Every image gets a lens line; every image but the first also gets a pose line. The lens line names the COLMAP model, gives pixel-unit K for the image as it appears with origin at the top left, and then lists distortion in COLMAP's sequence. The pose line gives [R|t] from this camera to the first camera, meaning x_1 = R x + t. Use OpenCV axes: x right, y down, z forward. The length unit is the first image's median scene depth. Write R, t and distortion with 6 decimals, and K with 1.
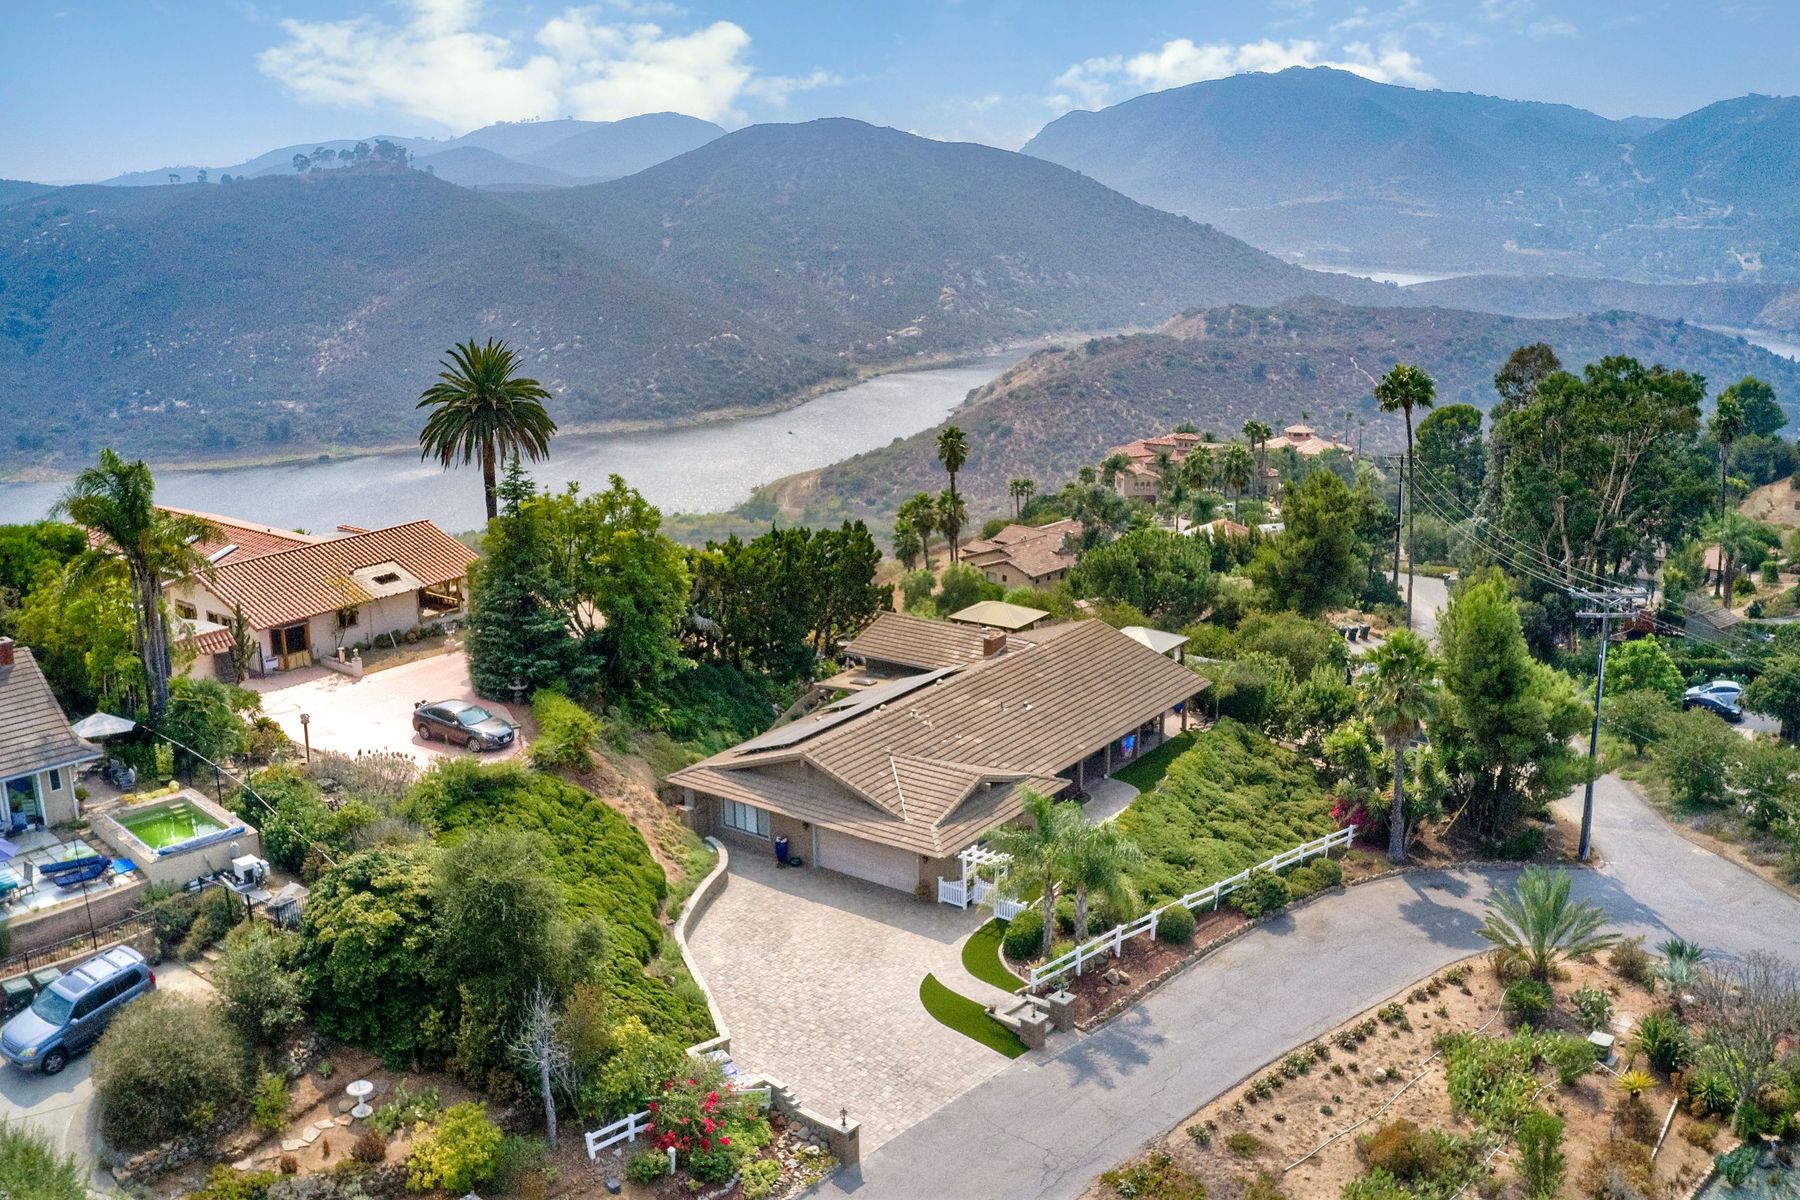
lens RADIAL K [[1719.6, 0, 896.9], [0, 1719.6, 594.3], [0, 0, 1]] dist [-0.170513, 0.018060]
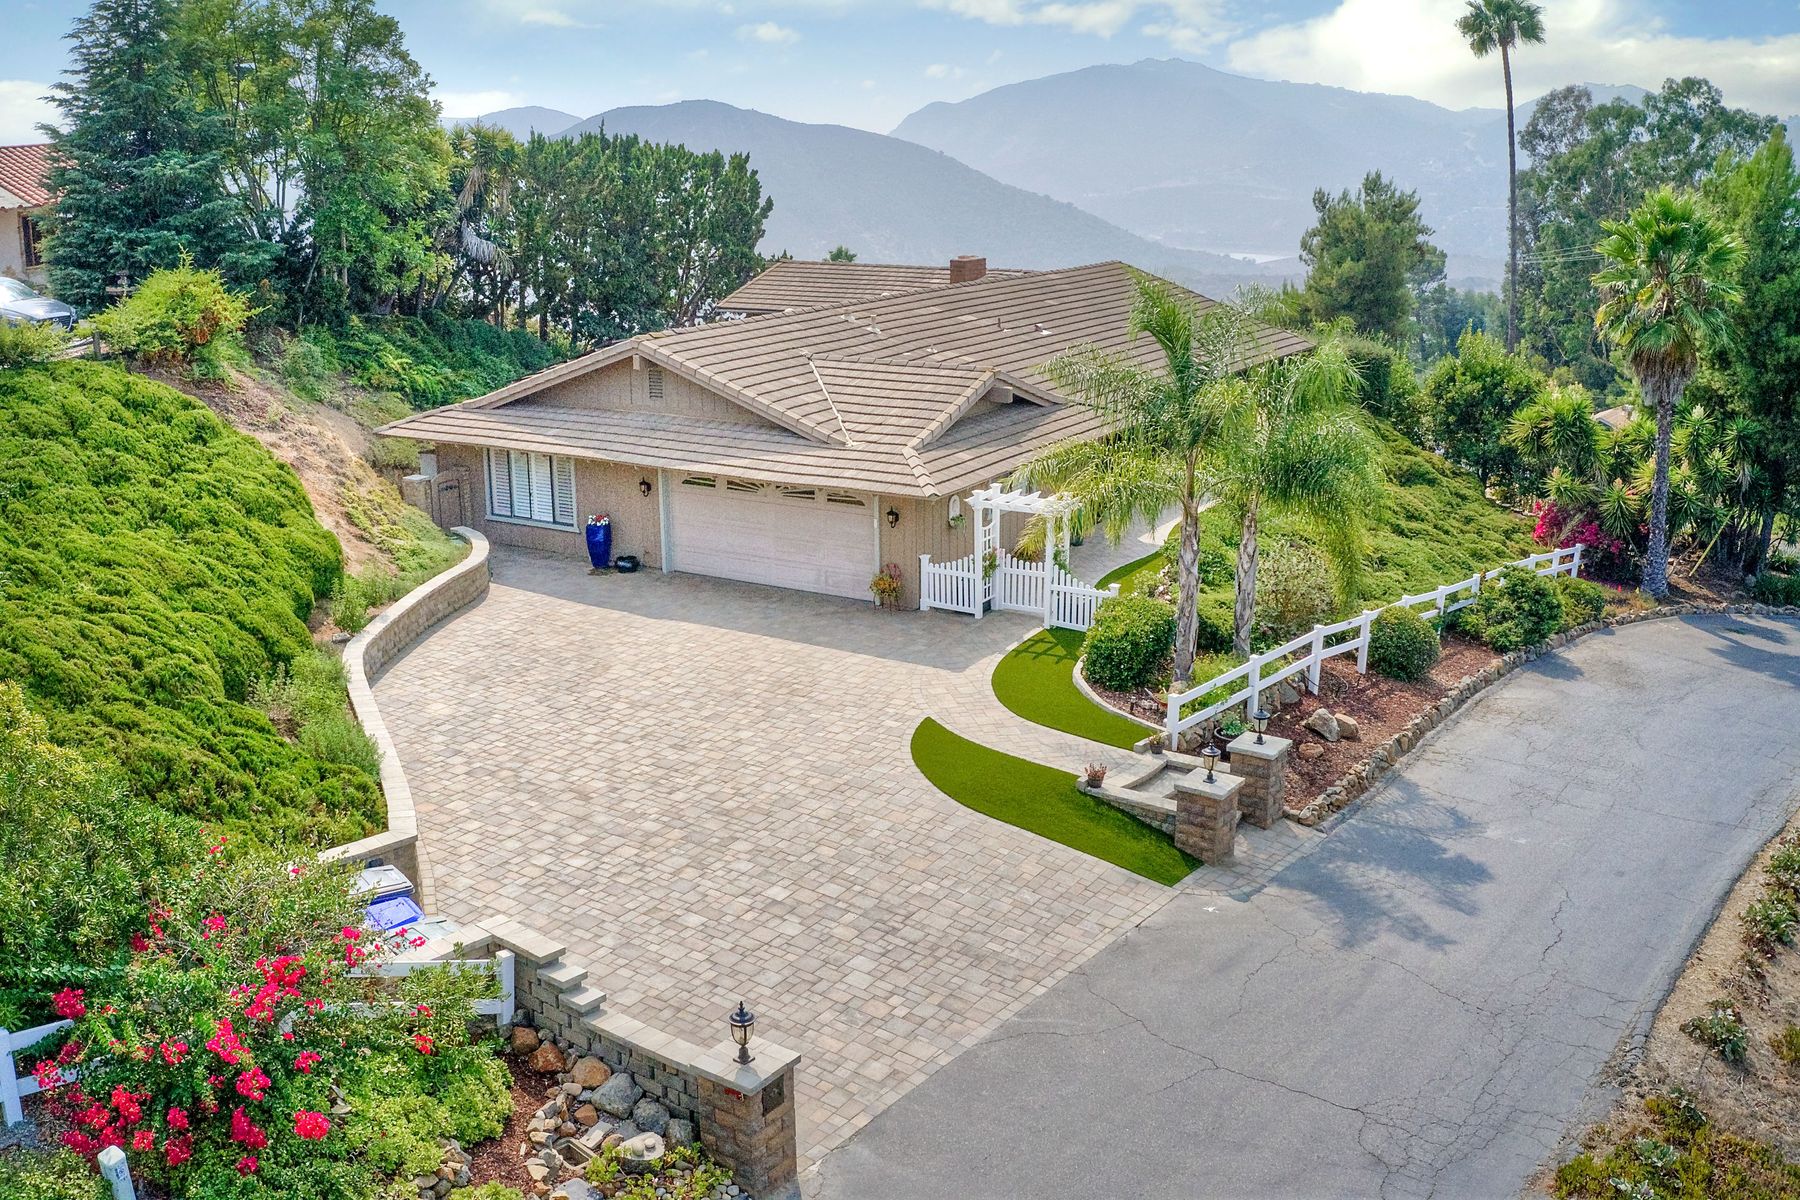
lens RADIAL K [[1675.6, 0, 900.0], [0, 1675.6, 600.0], [0, 0, 1]] dist [-0.189604, 0.014309]
pose [[0.996637, -0.020371, 0.079373, -0.019241], [0.019593, 0.999752, 0.010574, 0.174363], [-0.079569, -0.008984, 0.996789, 0.537287]]
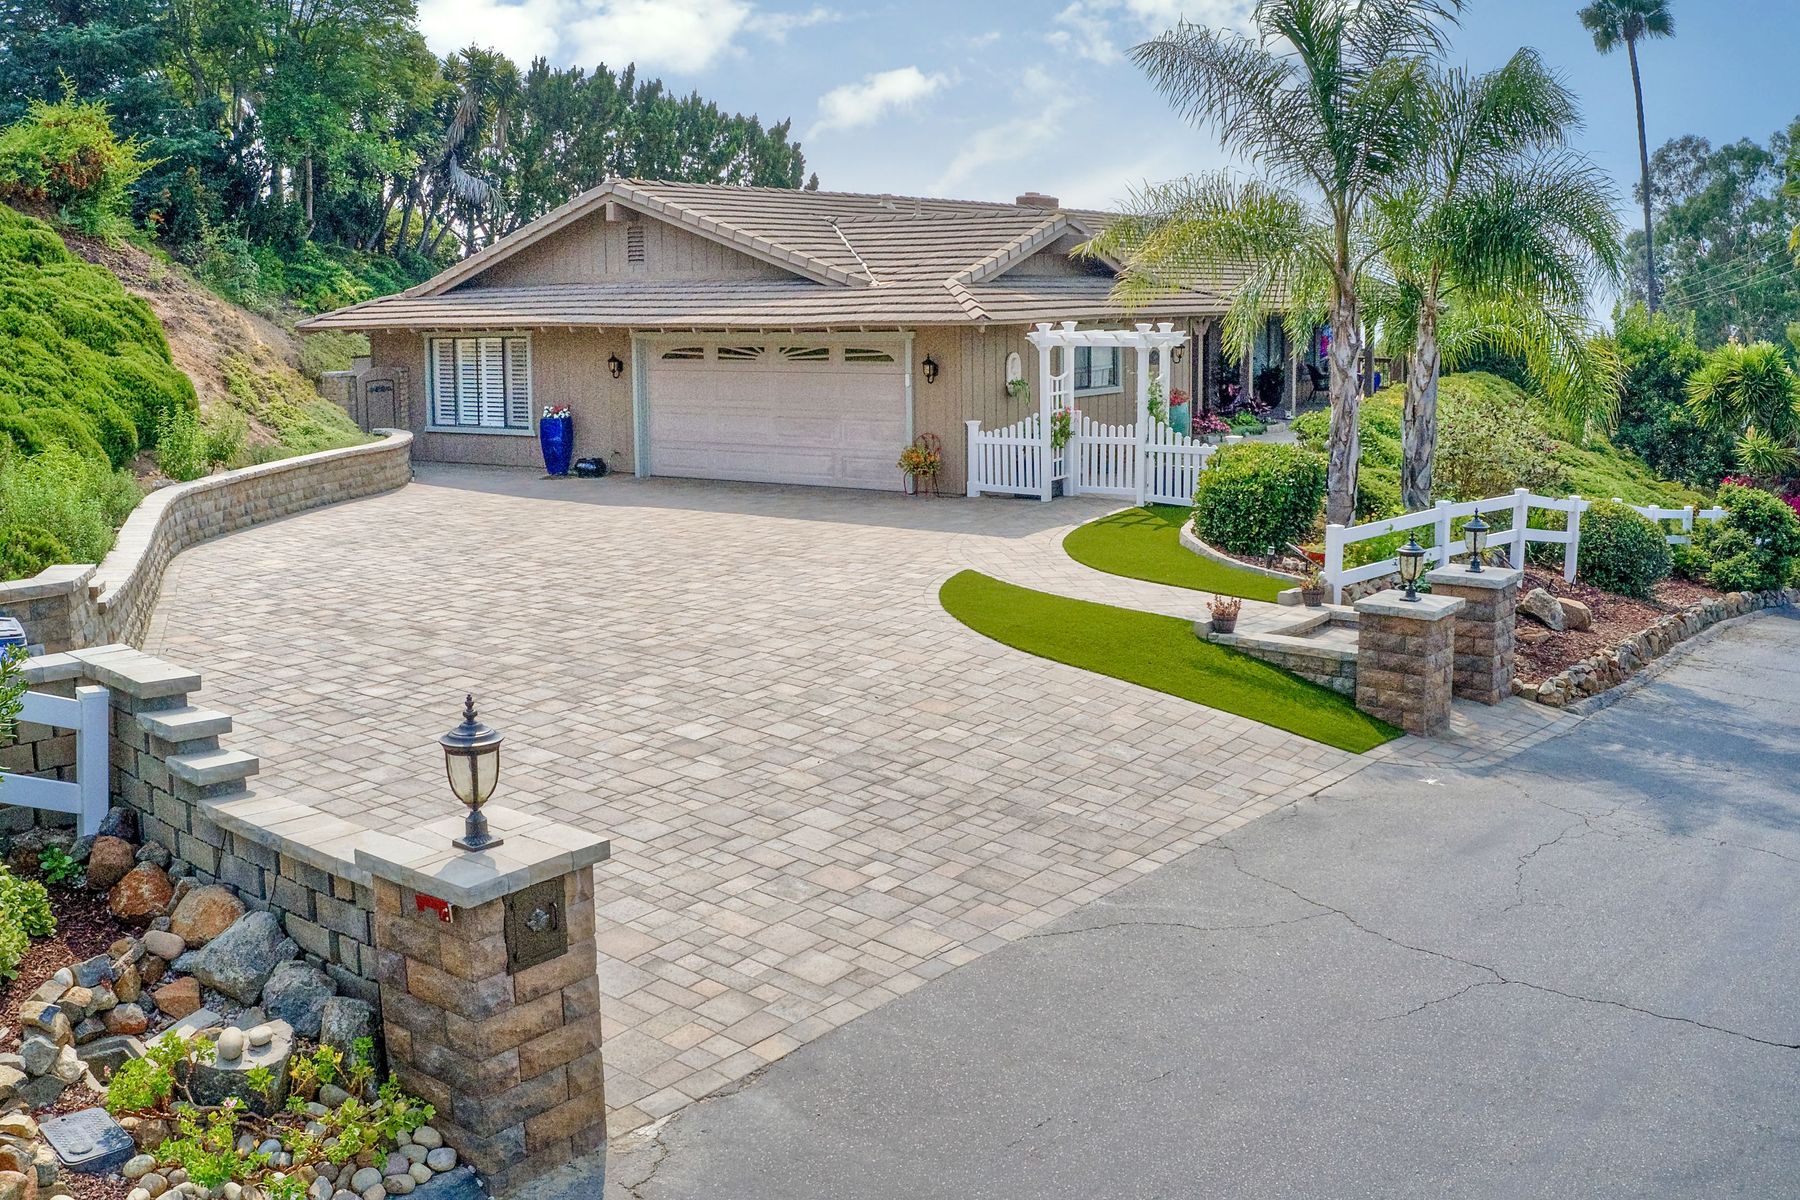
lens RADIAL K [[1697.0, 0, 902.8], [0, 1697.0, 498.8], [0, 0, 1]] dist [-0.170462, 0.002494]
pose [[0.999304, -0.005285, 0.036922, -0.002320], [0.010374, 0.990233, -0.139034, 0.232399], [-0.035826, 0.139320, 0.989599, 0.660547]]
